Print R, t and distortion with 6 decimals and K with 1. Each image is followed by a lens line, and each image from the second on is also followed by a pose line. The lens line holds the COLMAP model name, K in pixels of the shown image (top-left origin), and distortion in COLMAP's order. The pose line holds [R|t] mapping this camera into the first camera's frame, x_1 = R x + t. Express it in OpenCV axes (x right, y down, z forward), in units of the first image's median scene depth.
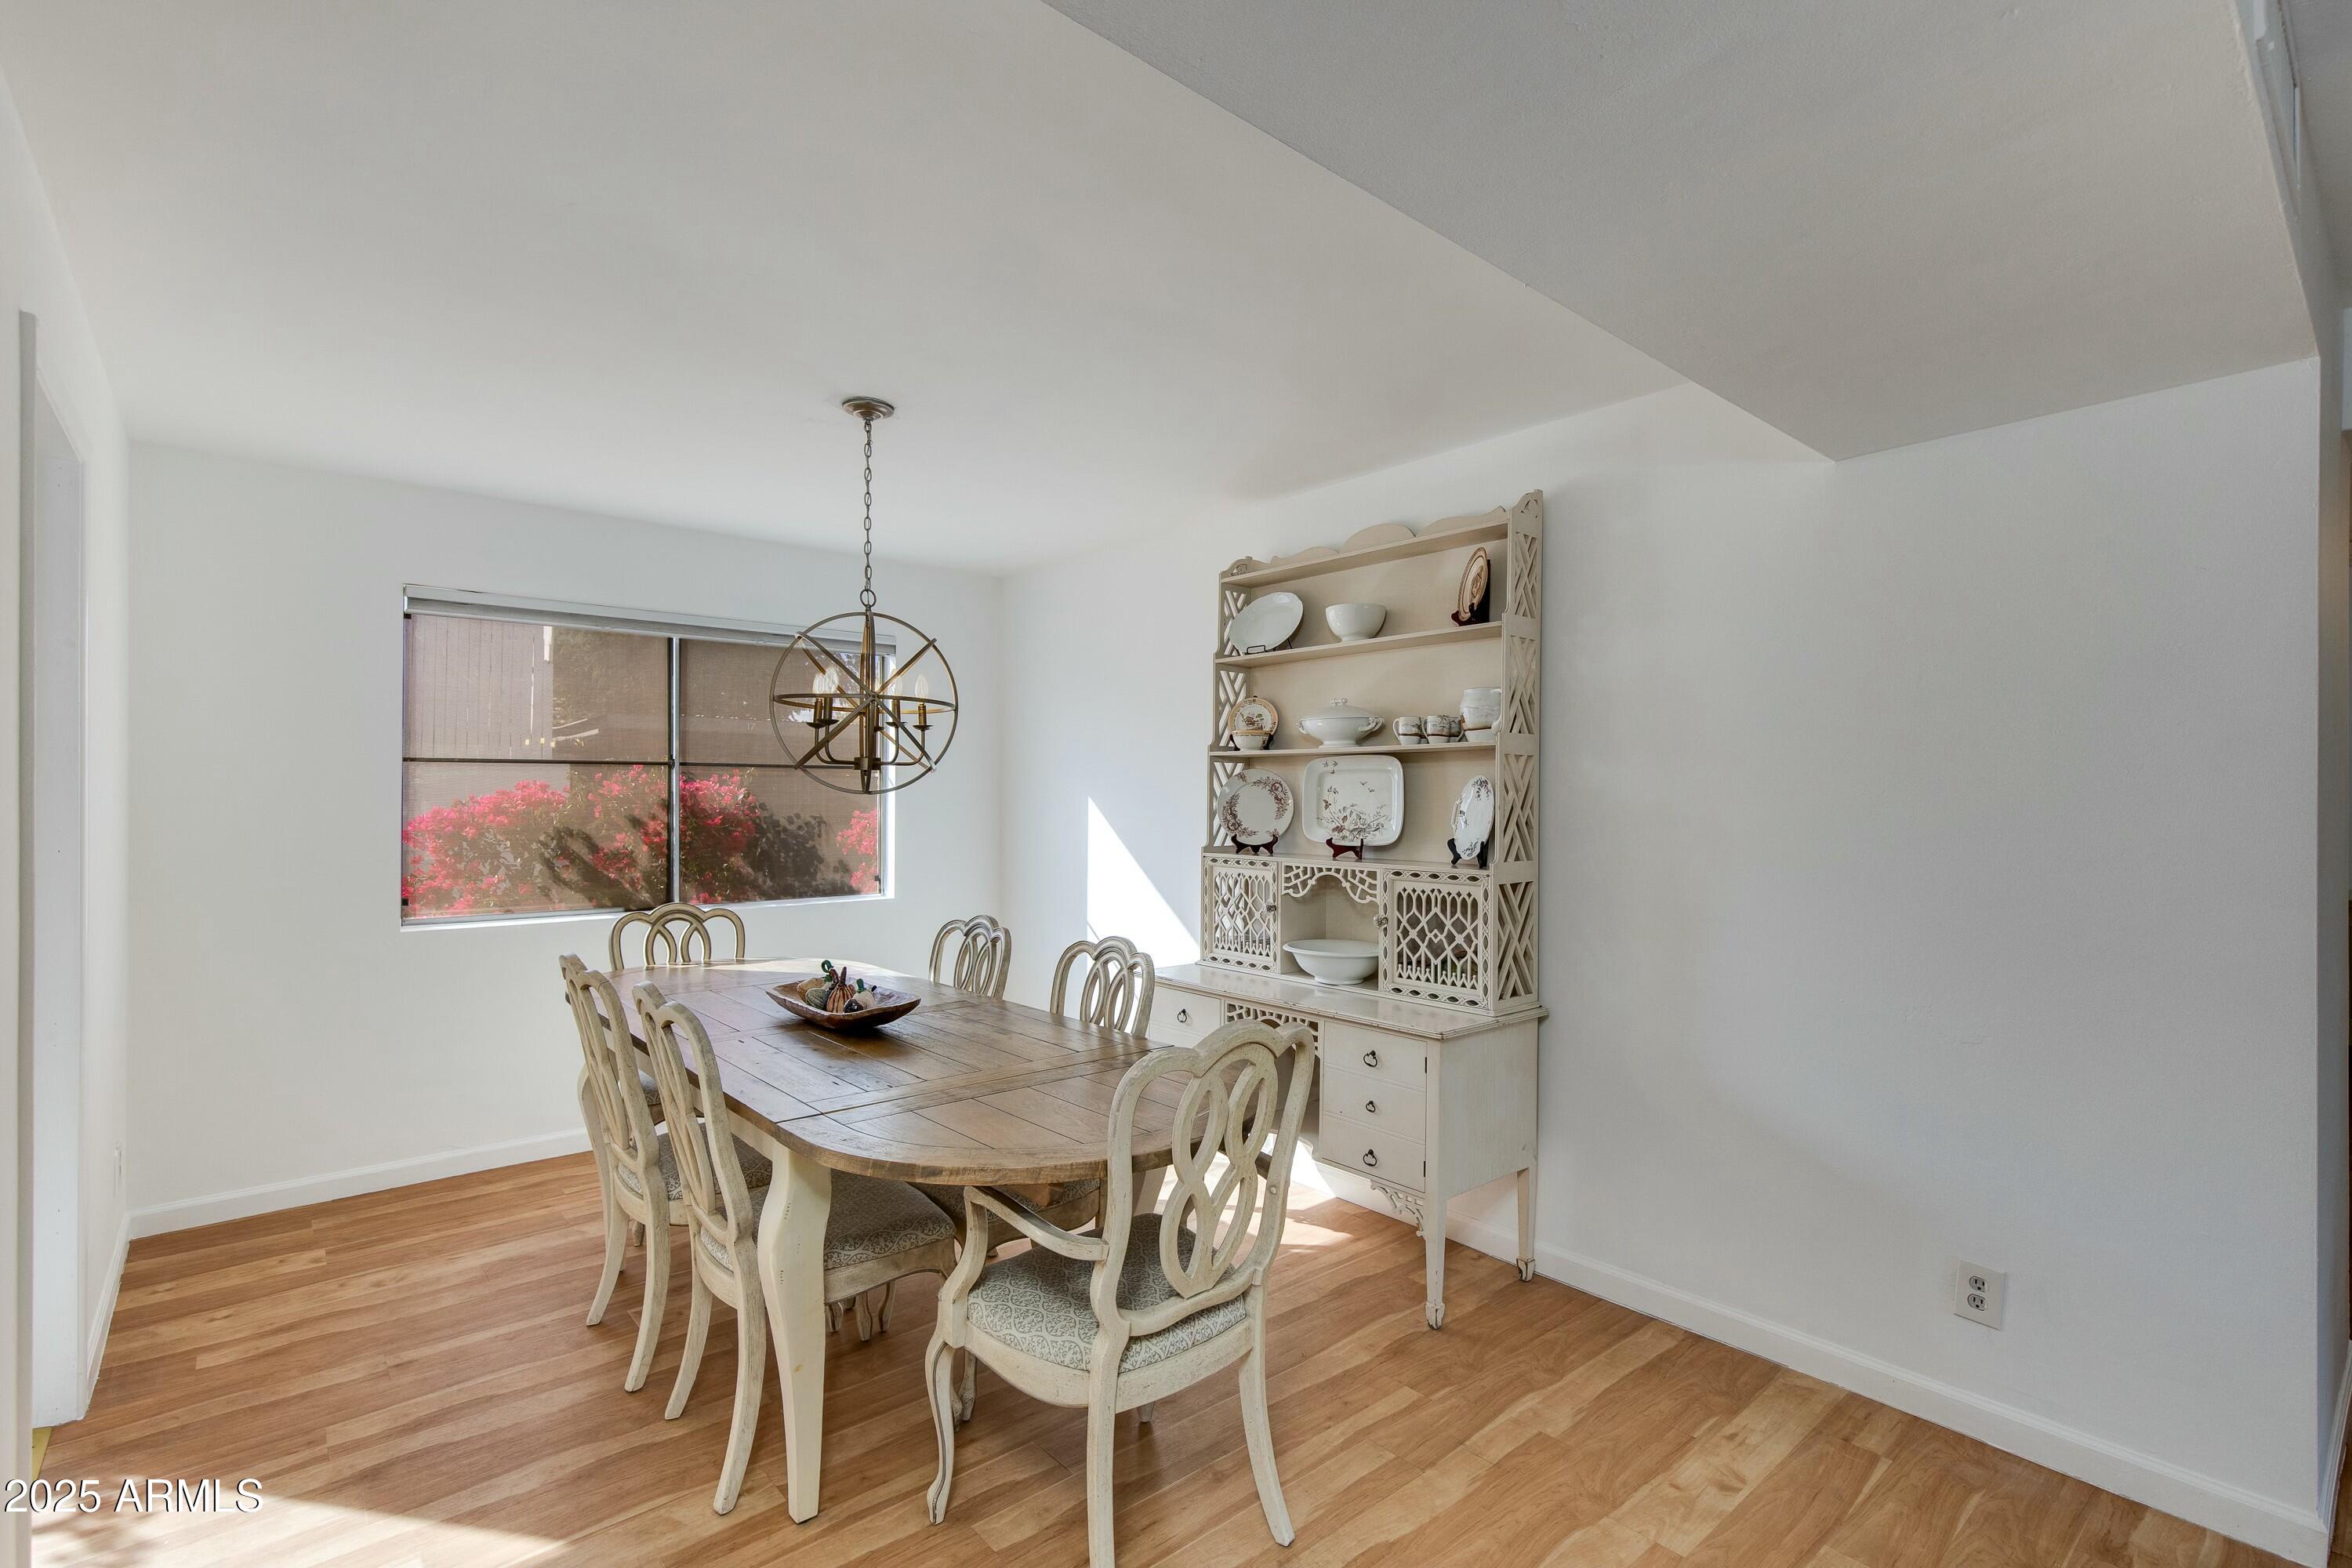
lens RADIAL K [[1073.7, 0, 1182.6], [0, 1073.7, 797.4], [0, 0, 1]] dist [0.000530, 0.000165]
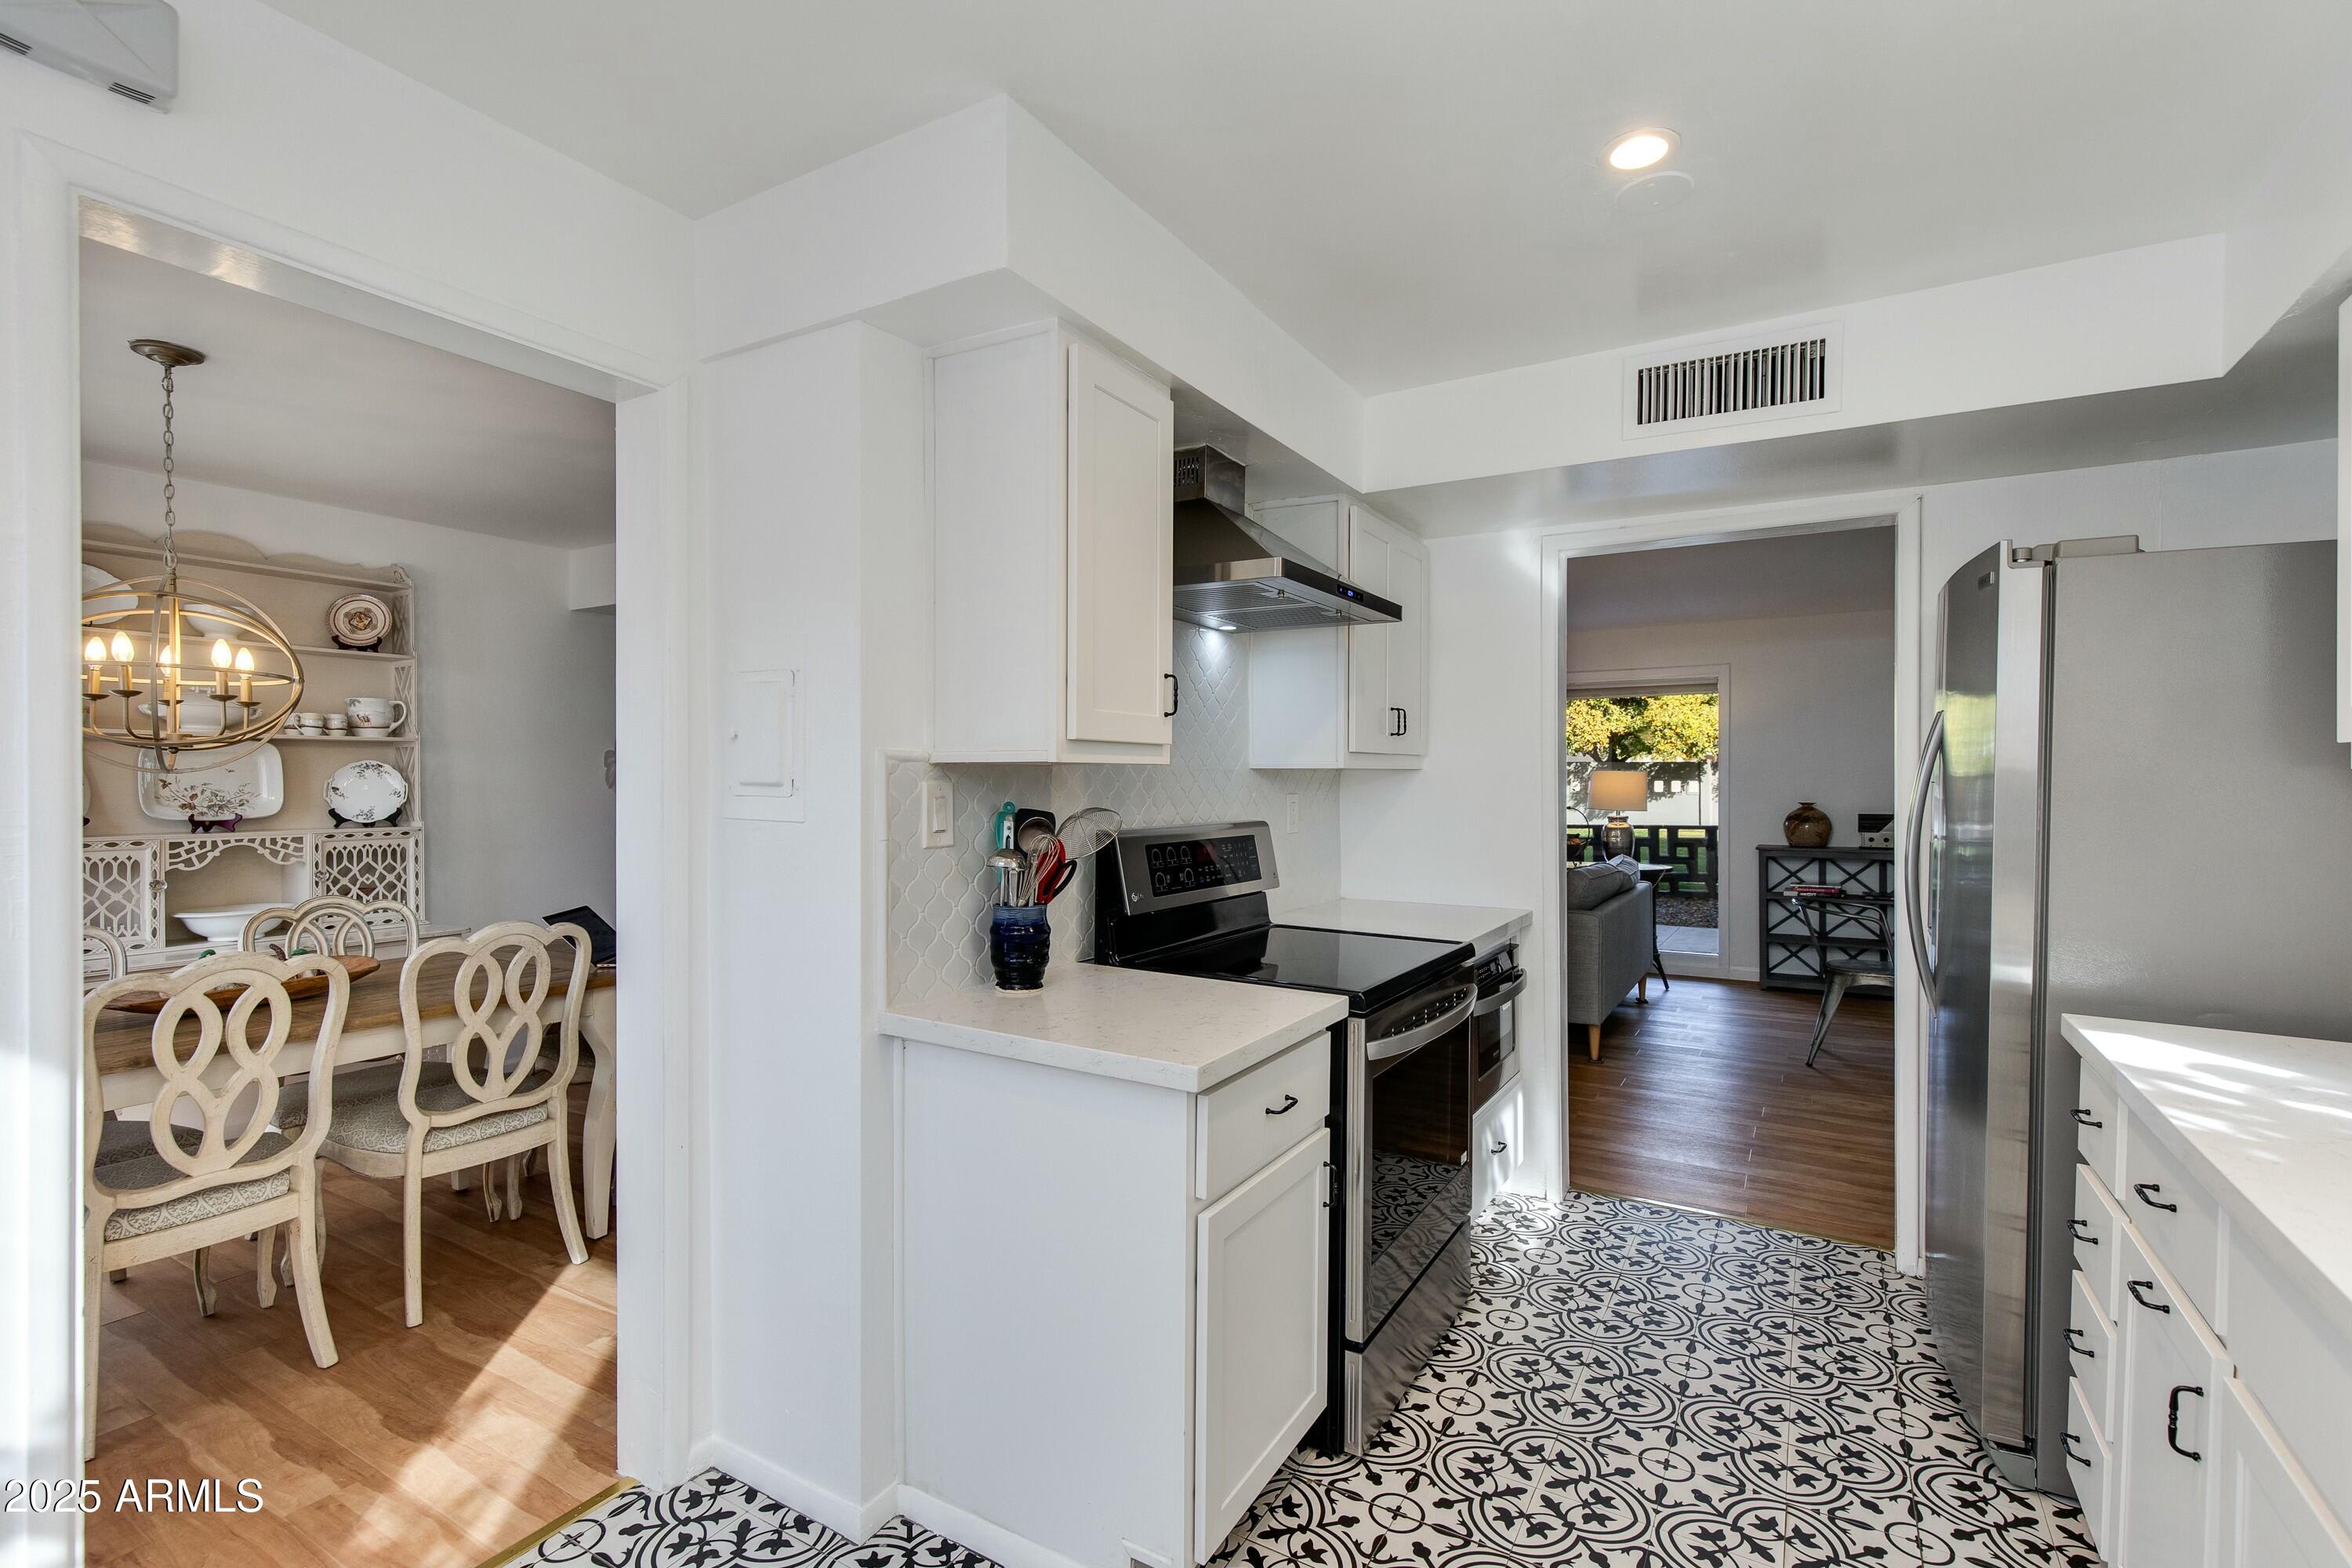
lens RADIAL K [[1073.7, 0, 1177.4], [0, 1073.7, 778.4], [0, 0, 1]] dist [0.000530, 0.000165]
pose [[-0.315375, -0.003194, 0.948962, -1.318883], [0.000688, 0.999993, 0.003594, -0.002344], [-0.948967, 0.001787, -0.315370, 0.434836]]
